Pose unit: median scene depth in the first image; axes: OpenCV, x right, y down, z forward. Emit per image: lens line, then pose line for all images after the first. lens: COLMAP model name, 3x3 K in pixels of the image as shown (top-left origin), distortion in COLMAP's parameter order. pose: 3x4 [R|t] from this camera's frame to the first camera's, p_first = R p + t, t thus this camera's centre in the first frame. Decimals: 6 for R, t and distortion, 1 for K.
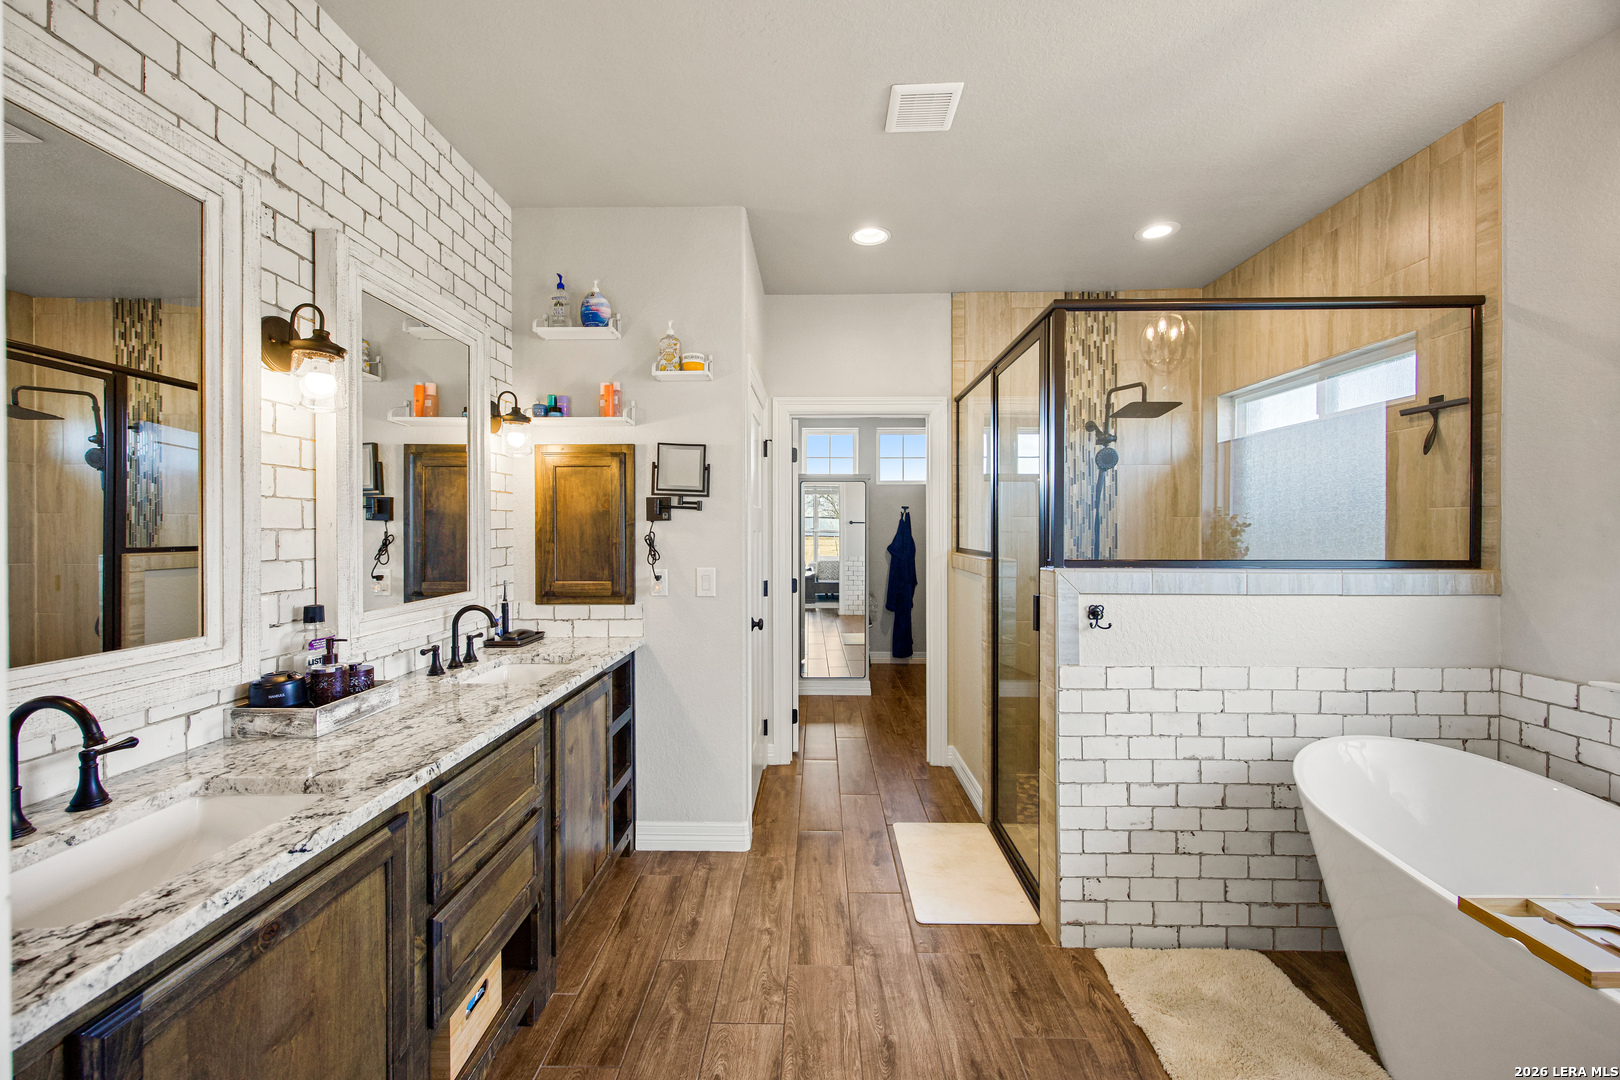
lens RADIAL K [[626.3, 0, 803.9], [0, 626.3, 536.1], [0, 0, 1]] dist [-0.005128, 0.000809]
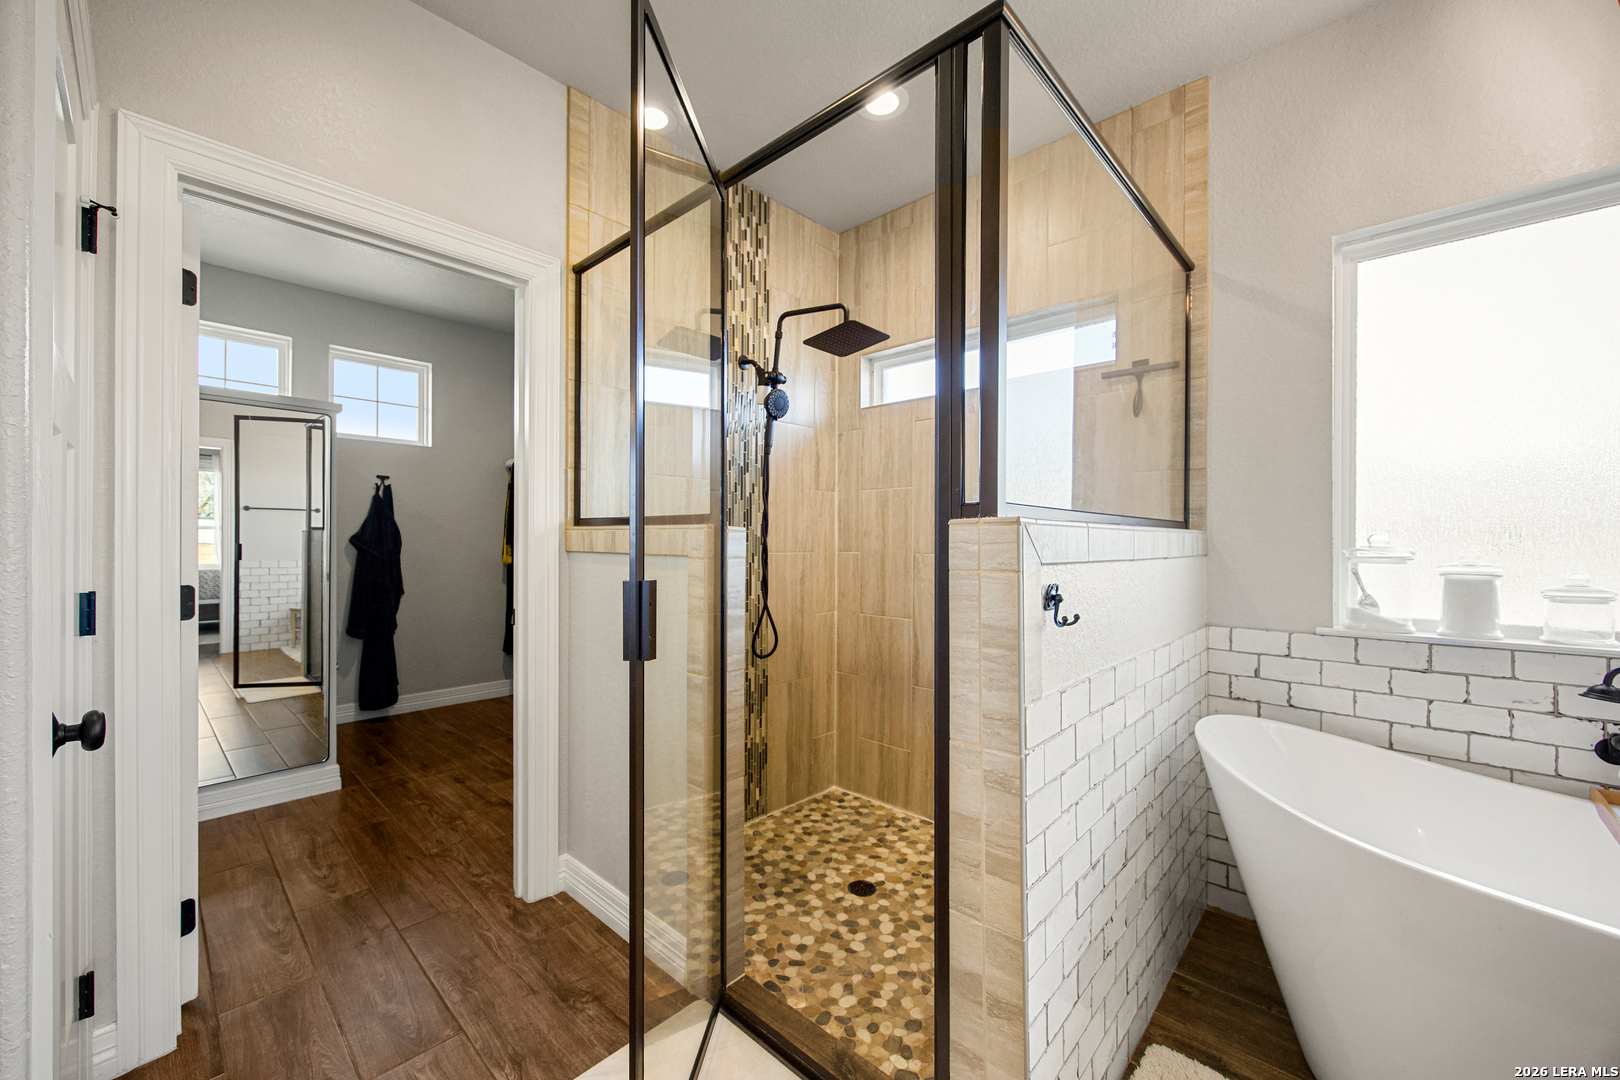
lens RADIAL K [[623.9, 0, 804.3], [0, 623.9, 541.8], [0, 0, 1]] dist [-0.002789, -0.000614]
pose [[0.667900, 0.002061, 0.744248, -0.078065], [-0.000635, 0.999997, -0.002200, 0.063334], [-0.744251, 0.000997, 0.667899, 0.676924]]
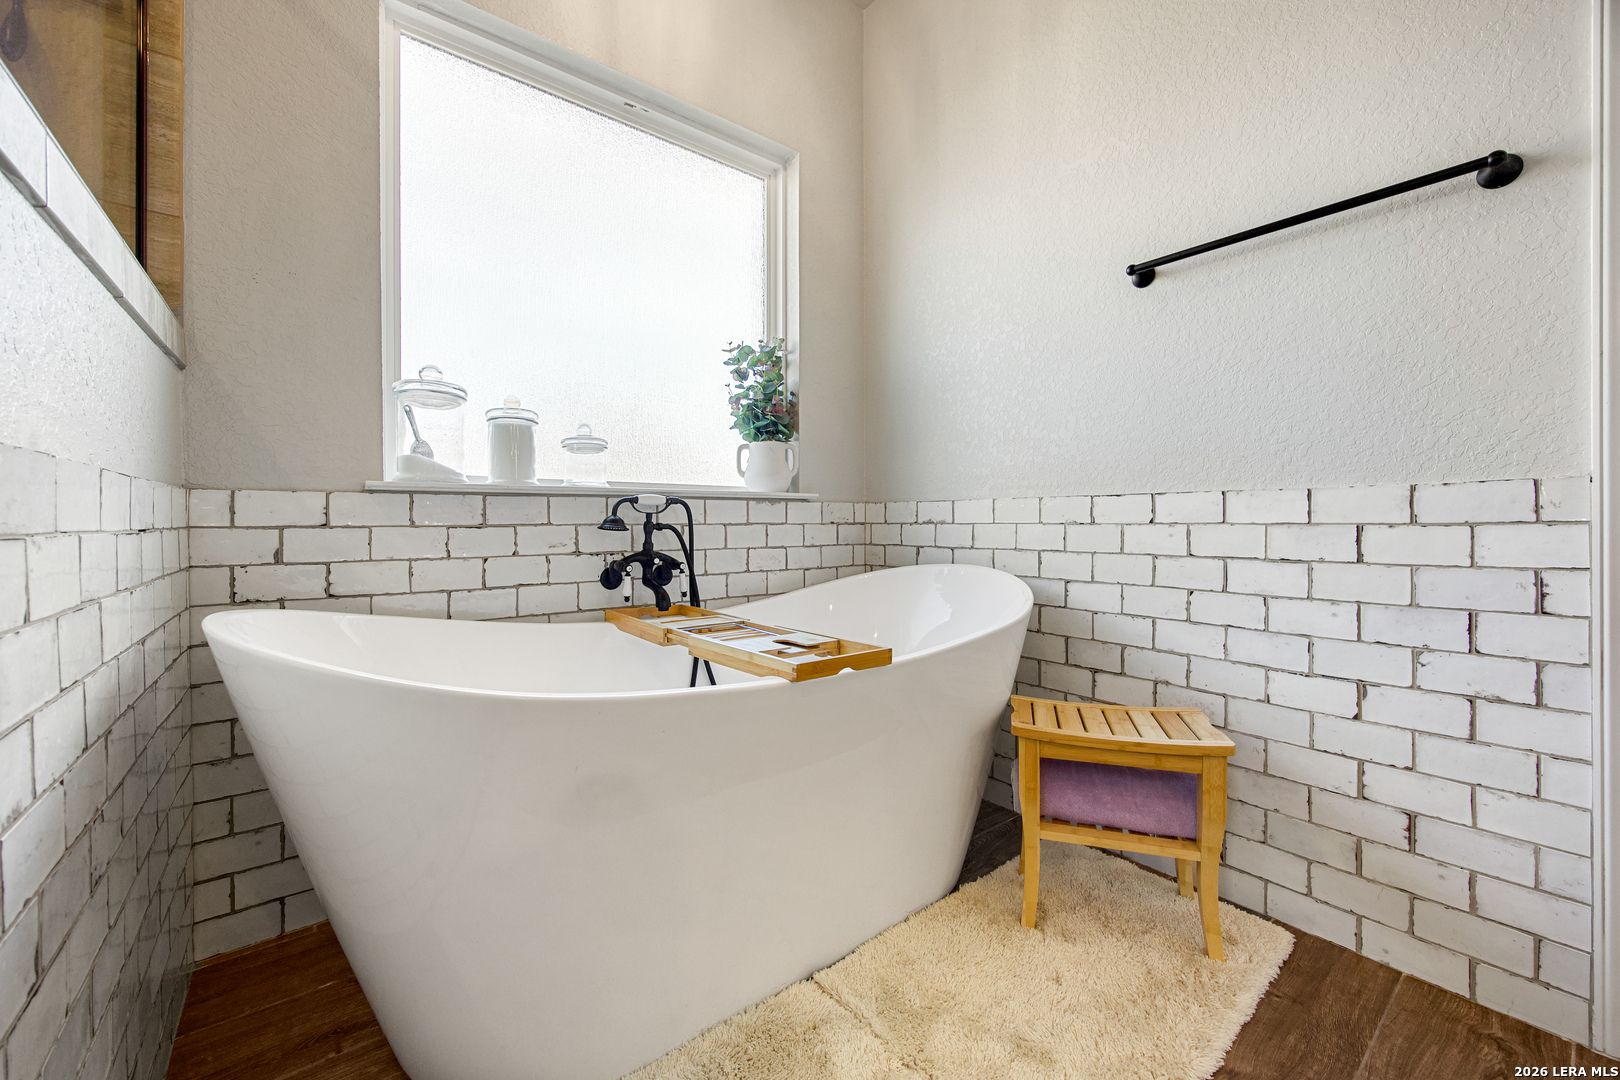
lens RADIAL K [[623.9, 0, 798.1], [0, 623.9, 527.8], [0, 0, 1]] dist [-0.002789, -0.000614]
pose [[-0.639372, 0.002807, 0.768893, 0.233760], [0.009456, 0.999946, 0.004213, 0.211168], [-0.768840, 0.009965, -0.639364, 0.779265]]
